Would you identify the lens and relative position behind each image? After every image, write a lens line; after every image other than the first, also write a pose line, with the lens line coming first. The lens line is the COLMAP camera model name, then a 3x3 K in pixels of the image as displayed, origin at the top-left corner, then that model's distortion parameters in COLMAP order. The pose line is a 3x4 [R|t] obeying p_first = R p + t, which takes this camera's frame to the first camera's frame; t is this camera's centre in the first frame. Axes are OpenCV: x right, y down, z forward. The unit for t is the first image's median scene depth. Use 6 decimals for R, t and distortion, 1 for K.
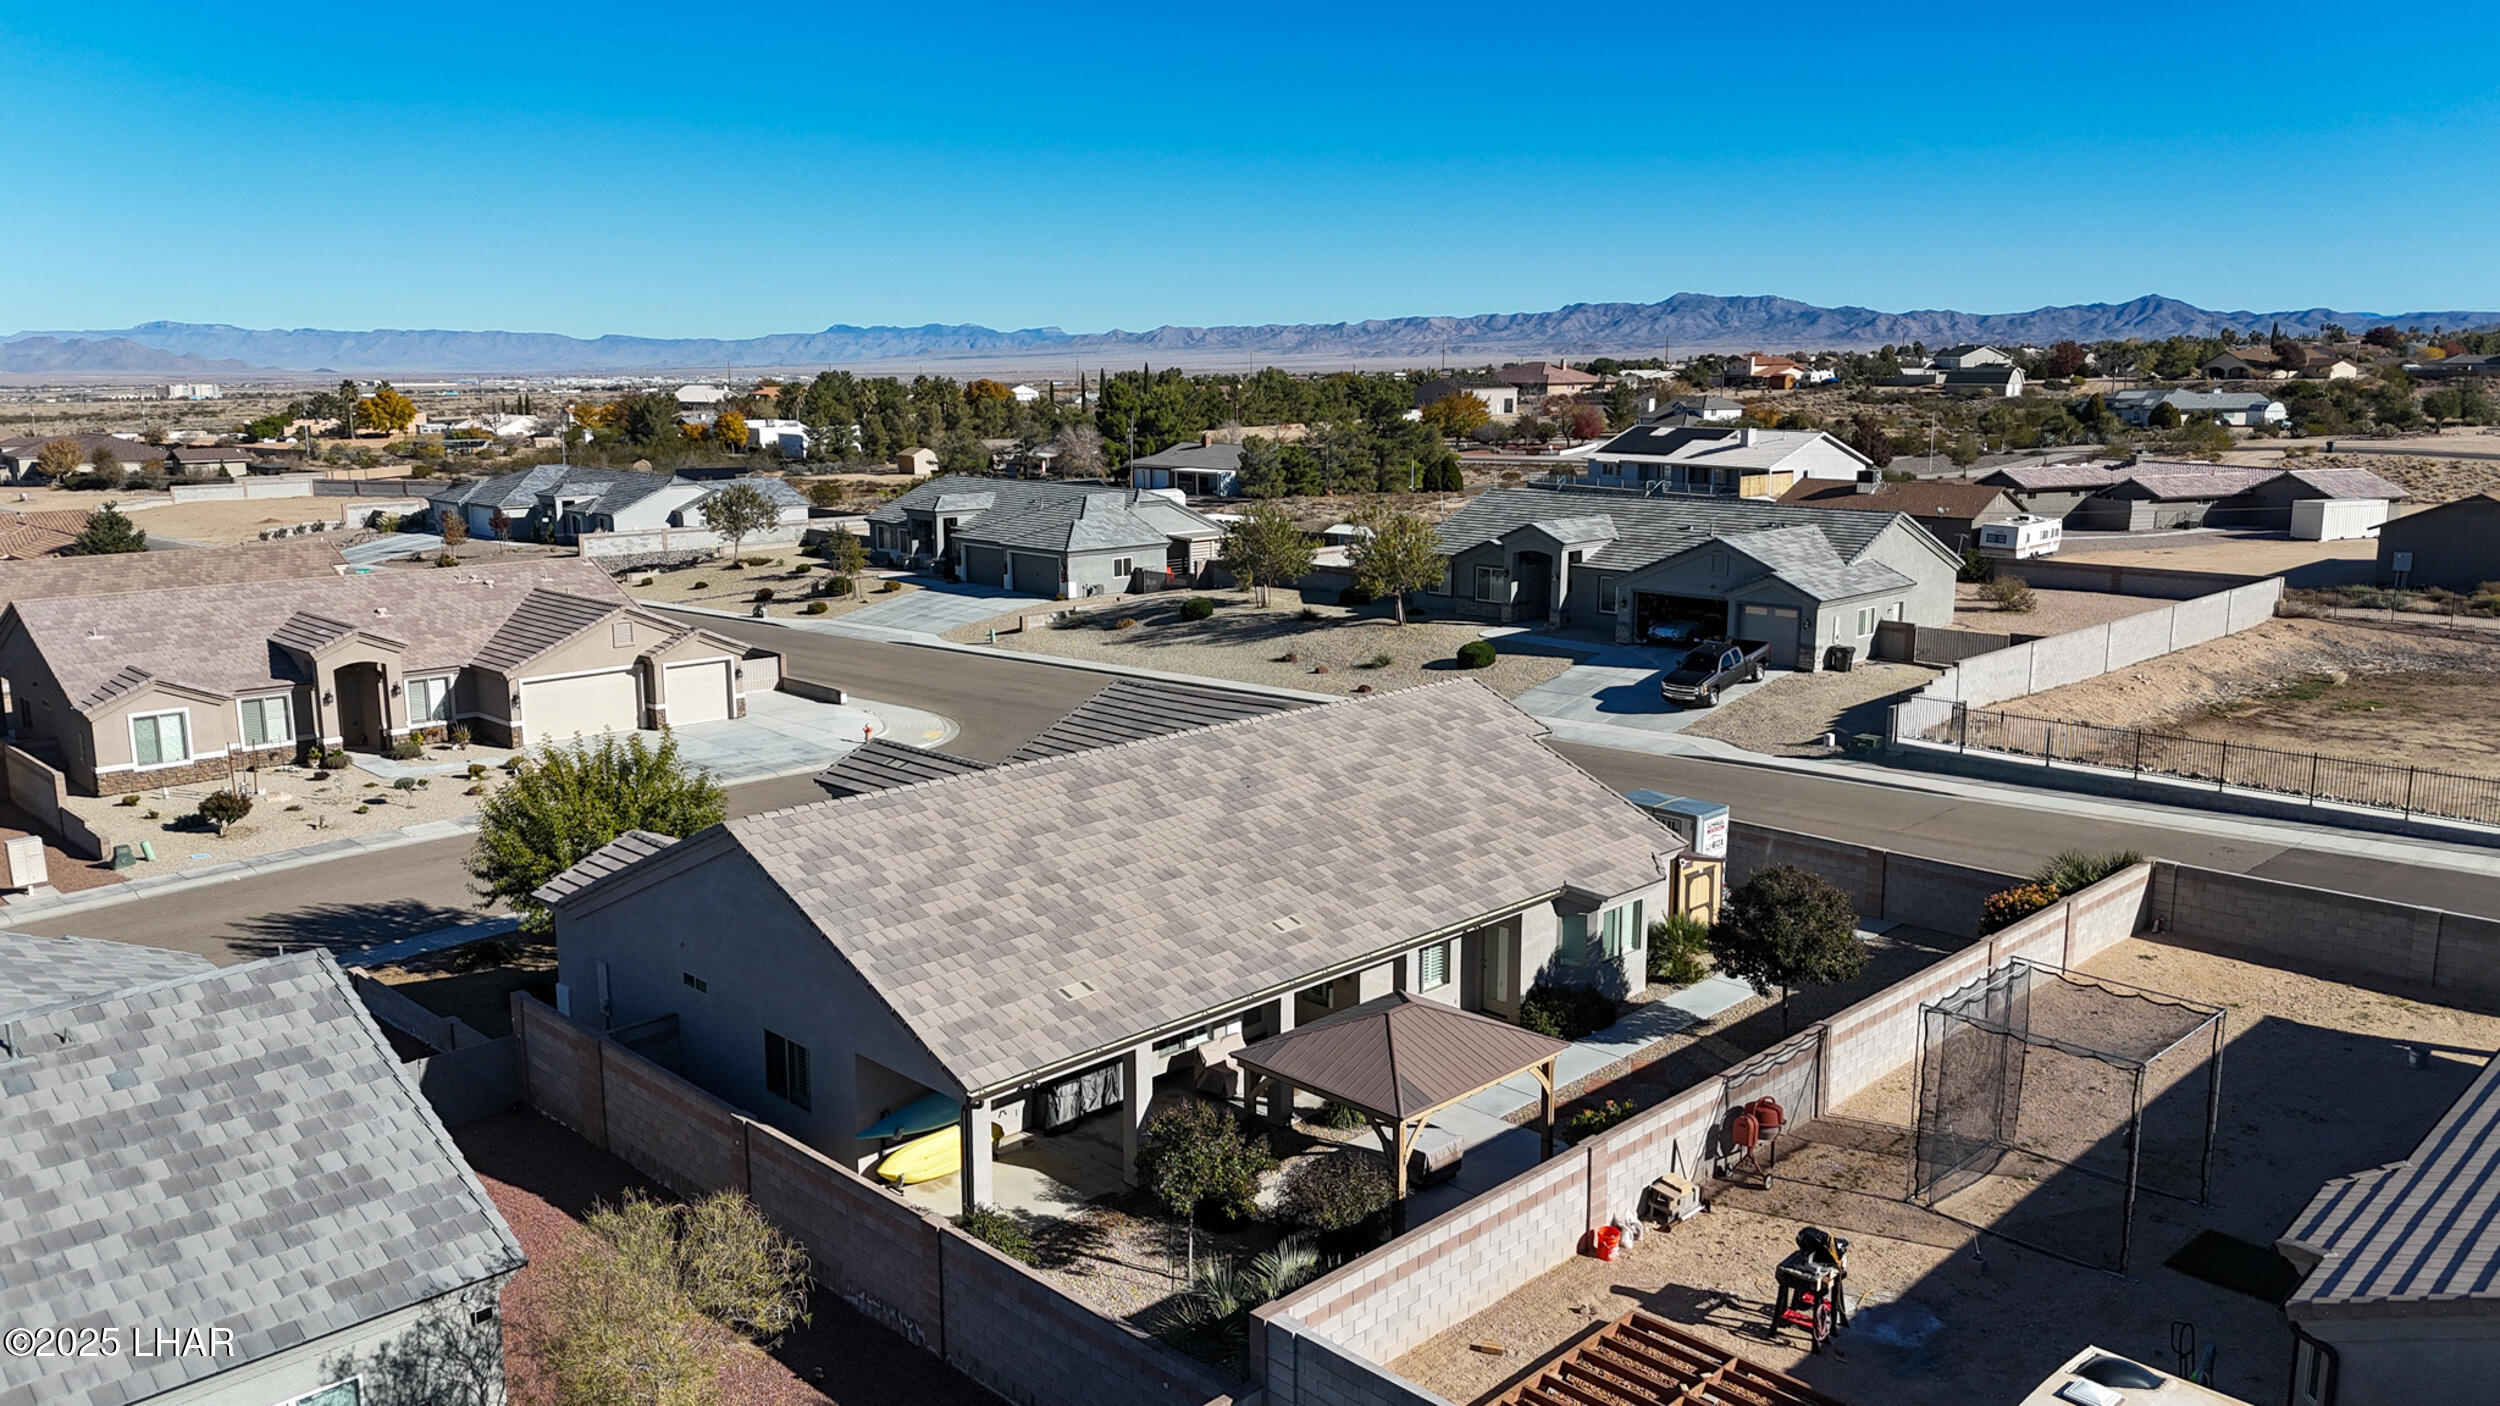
lens RADIAL K [[1828.5, 0, 1253.2], [0, 1828.5, 709.2], [0, 0, 1]] dist [0.060661, -0.043948]
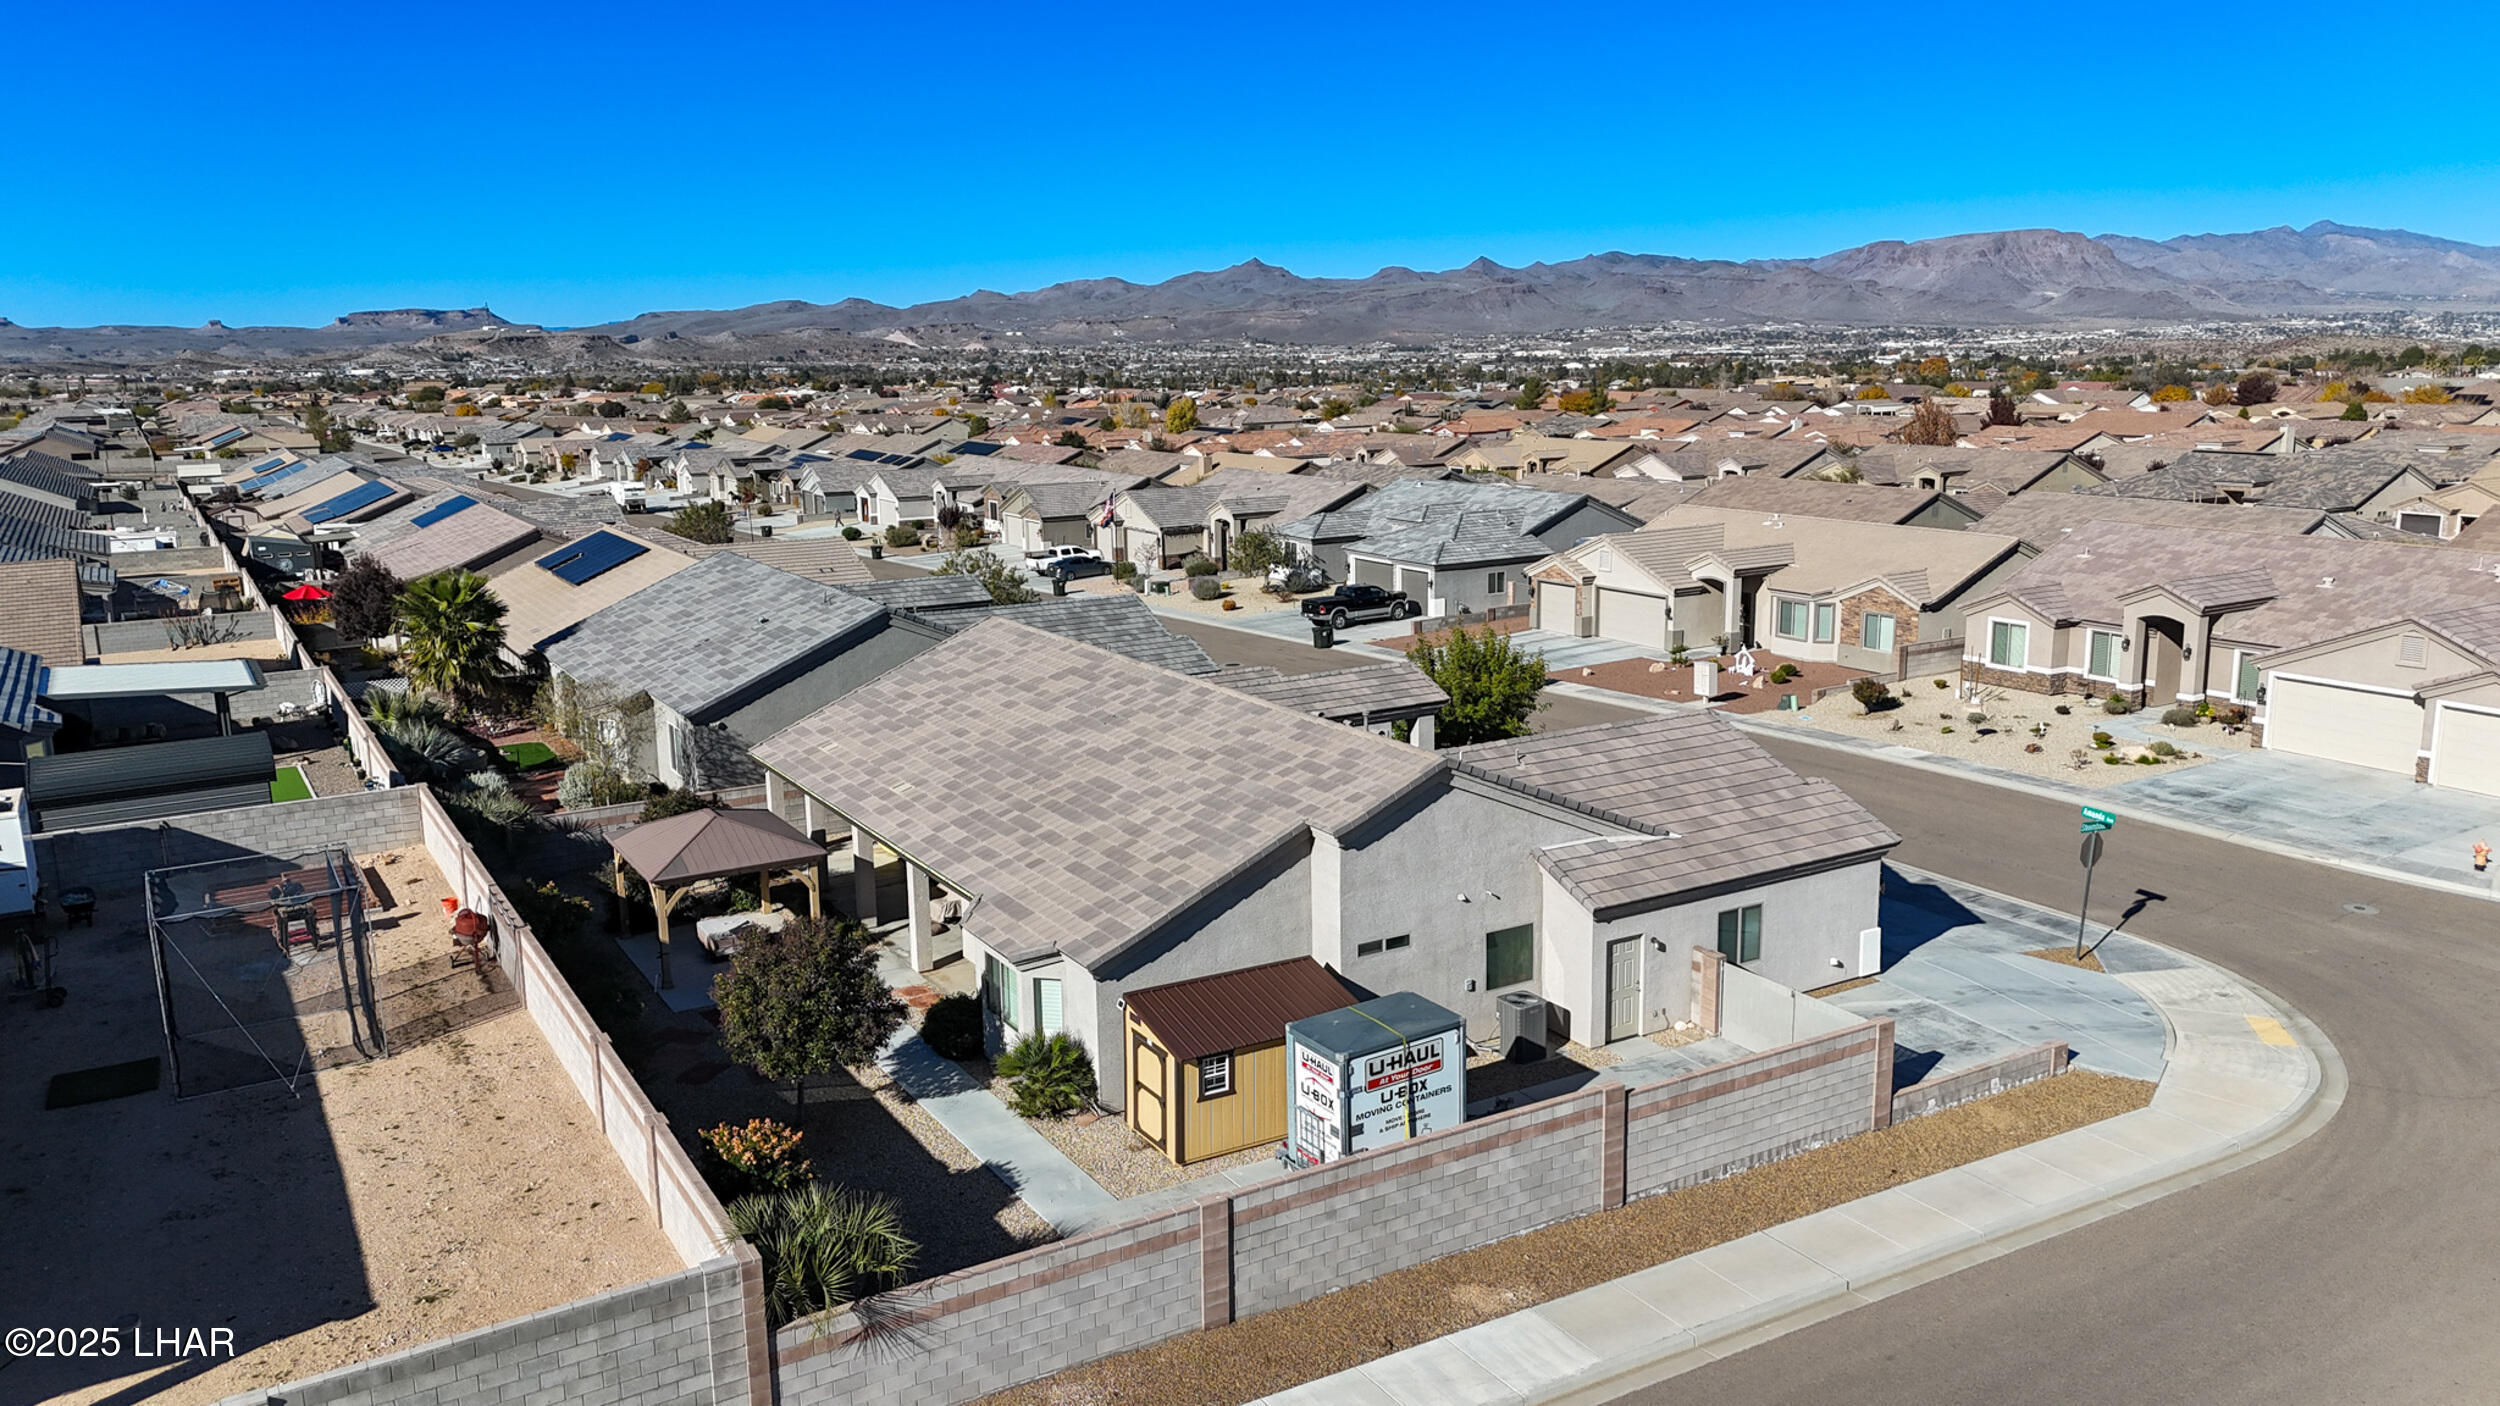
lens RADIAL K [[1828.5, 0, 1253.8], [0, 1828.5, 715.2], [0, 0, 1]] dist [0.060661, -0.043948]
pose [[-0.243199, 0.204450, -0.948185, 0.524240], [-0.165133, 0.954537, 0.248175, -0.127945], [0.955816, 0.216933, -0.198381, 0.686914]]
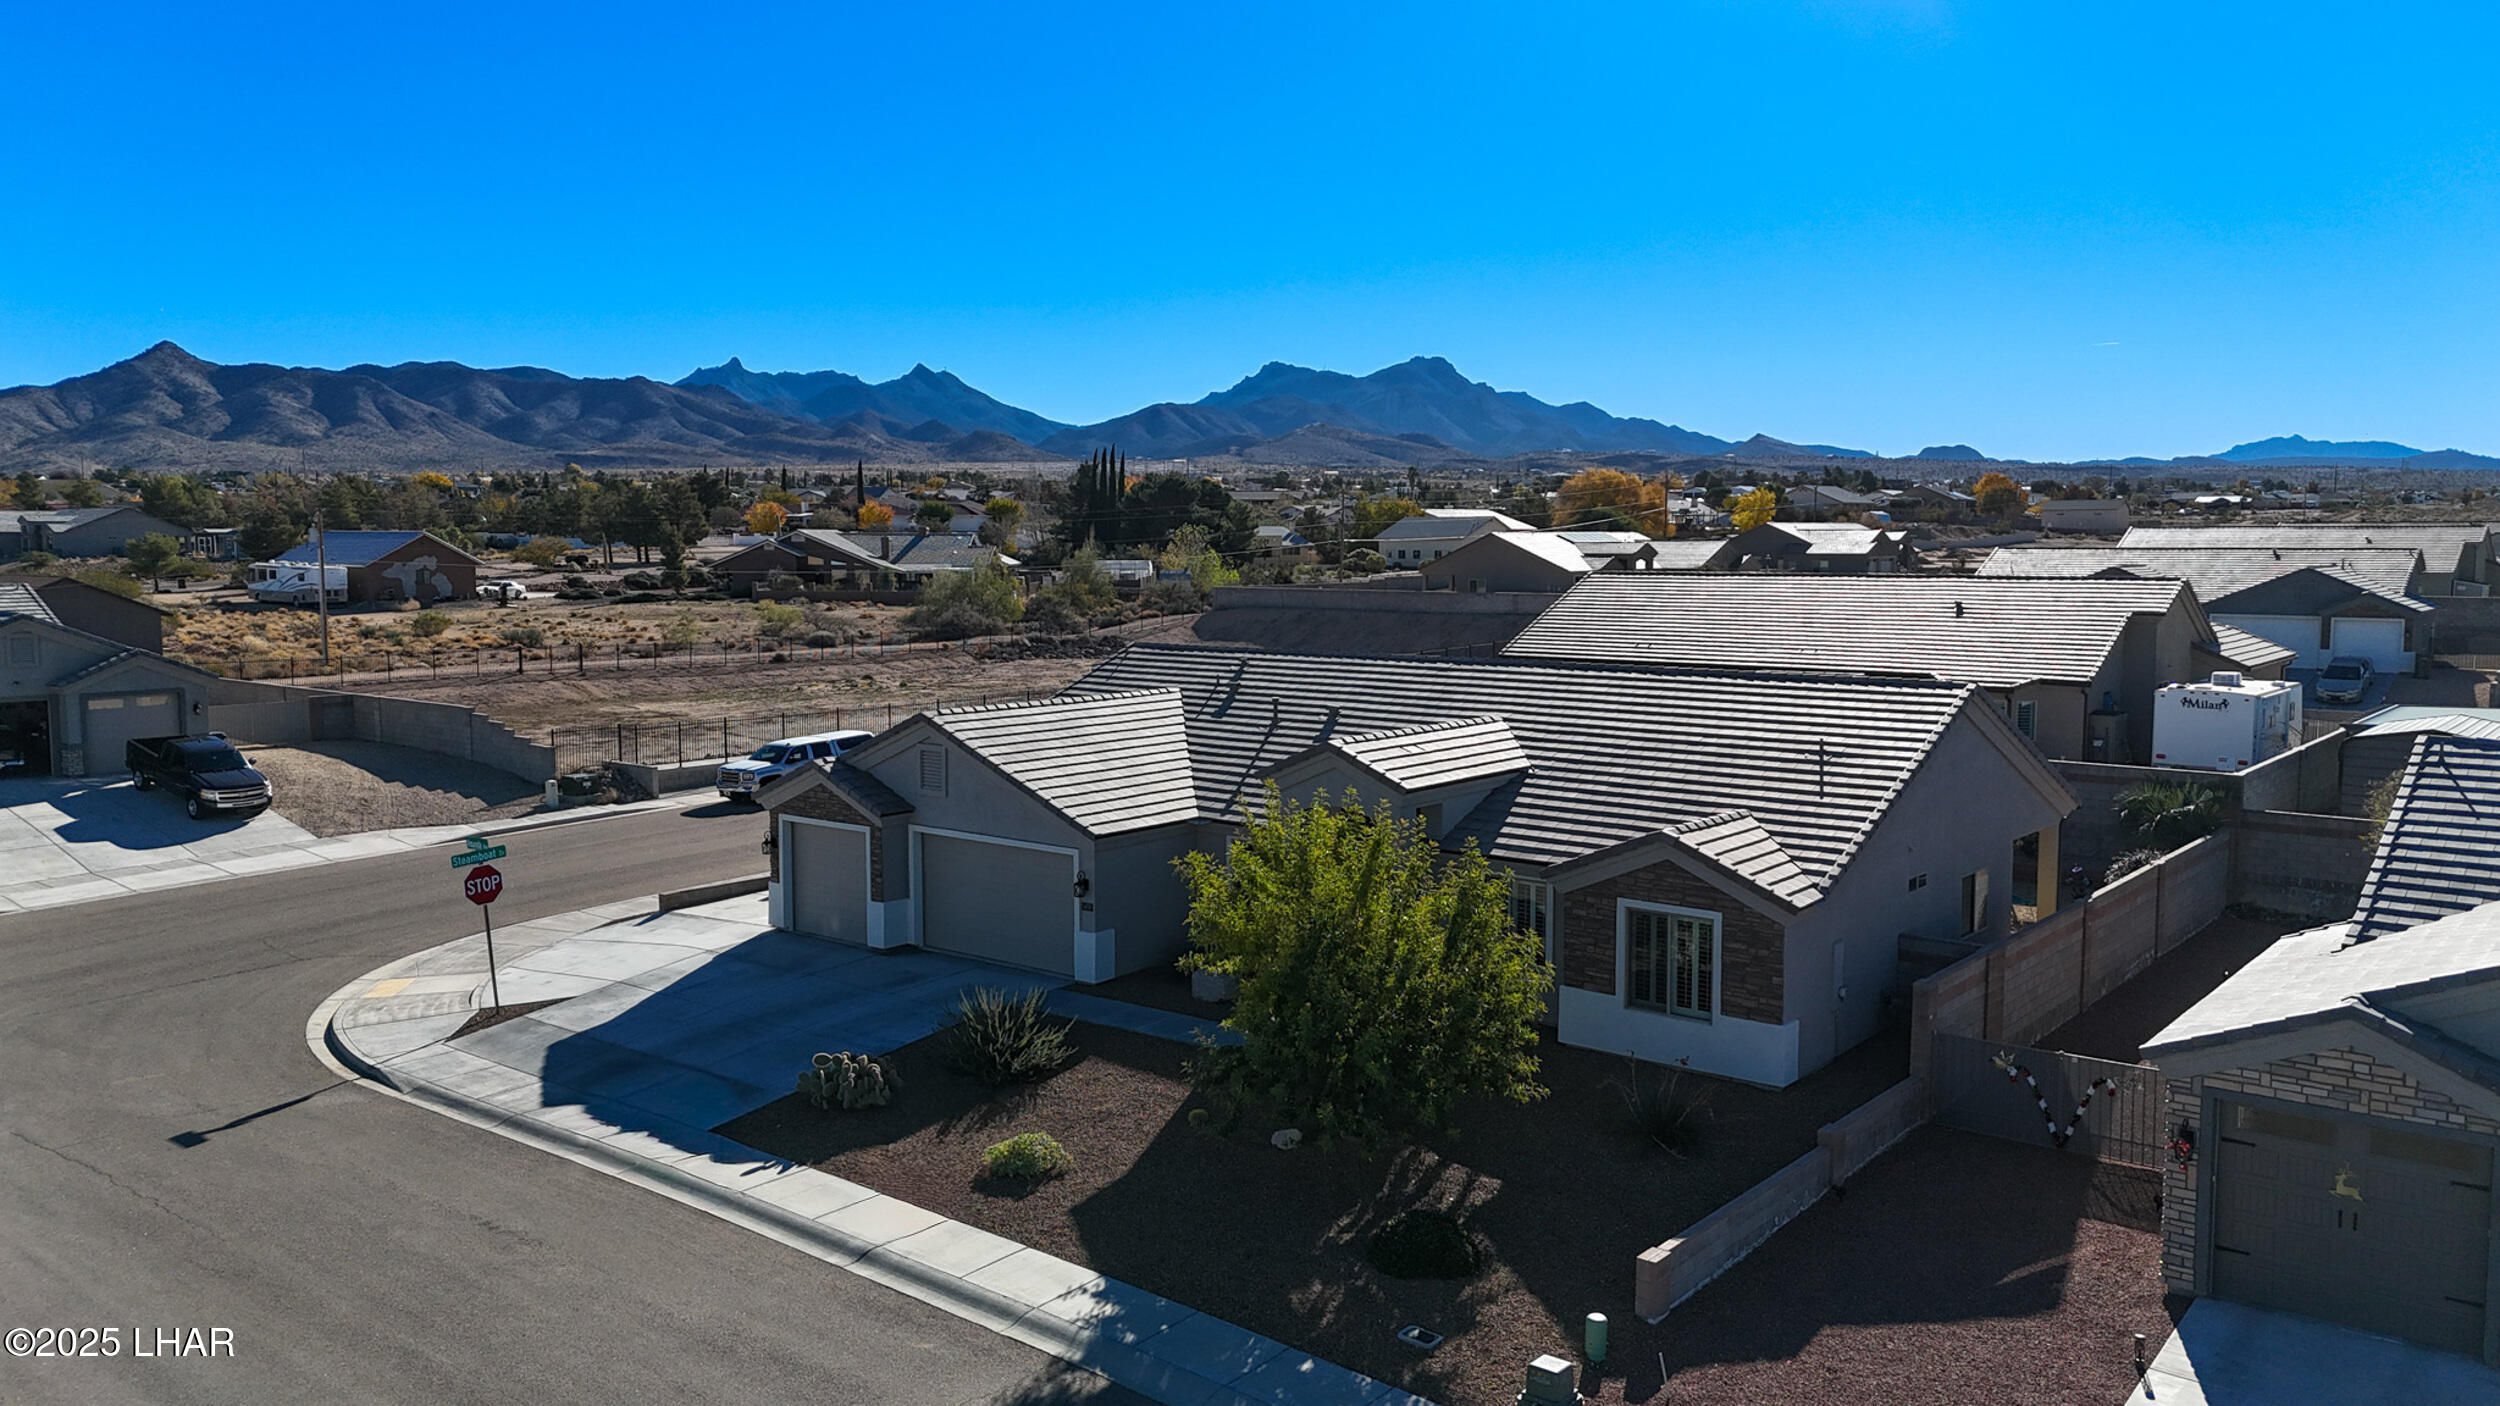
lens RADIAL K [[1828.5, 0, 1251.1], [0, 1828.5, 710.6], [0, 0, 1]] dist [0.060661, -0.043948]
pose [[-0.101097, -0.094565, 0.990372, -0.570309], [0.189535, 0.975410, 0.112484, -0.052144], [-0.976656, 0.199081, -0.080688, 0.659659]]
